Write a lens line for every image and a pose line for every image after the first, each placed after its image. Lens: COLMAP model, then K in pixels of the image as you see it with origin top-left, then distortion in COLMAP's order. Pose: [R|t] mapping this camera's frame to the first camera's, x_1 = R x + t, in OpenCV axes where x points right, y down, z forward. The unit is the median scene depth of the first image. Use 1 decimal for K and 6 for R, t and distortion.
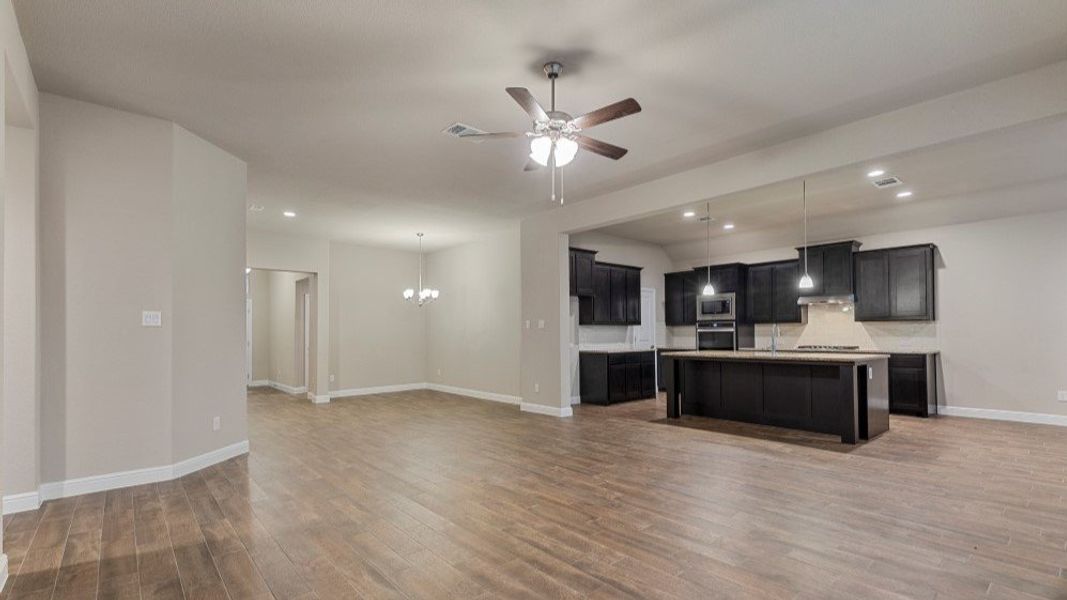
lens RADIAL K [[478.6, 0, 536.3], [0, 478.6, 324.4], [0, 0, 1]] dist [0.007497, -0.003116]
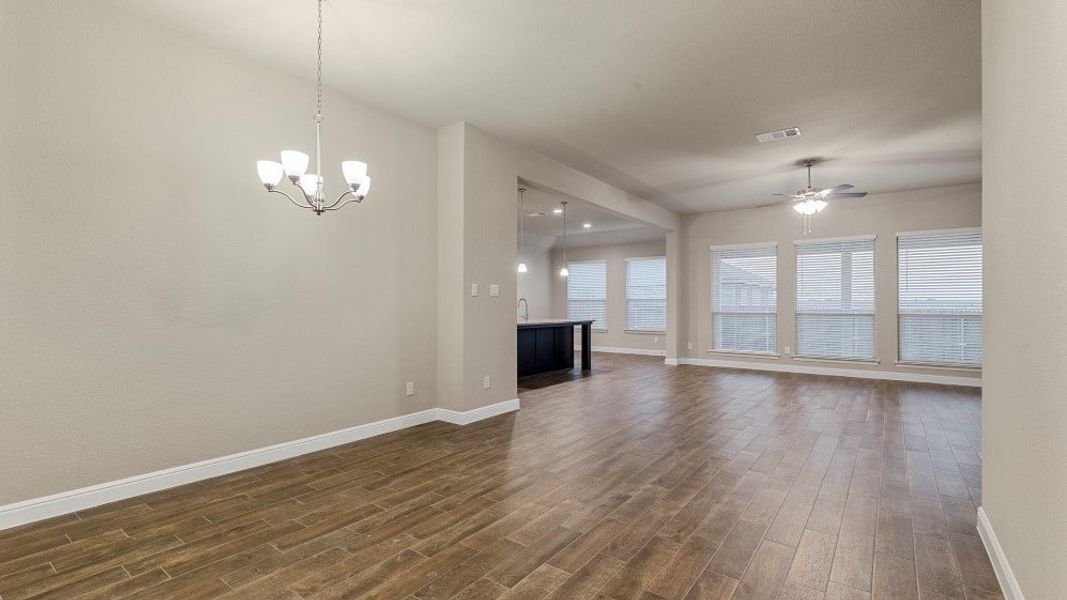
lens RADIAL K [[478.6, 0, 535.8], [0, 478.6, 289.9], [0, 0, 1]] dist [0.007497, -0.003116]
pose [[-0.214570, 0.038826, 0.975937, -0.738270], [-0.019959, 0.998827, -0.044125, 0.031490], [-0.976505, -0.028947, -0.213543, 1.155830]]
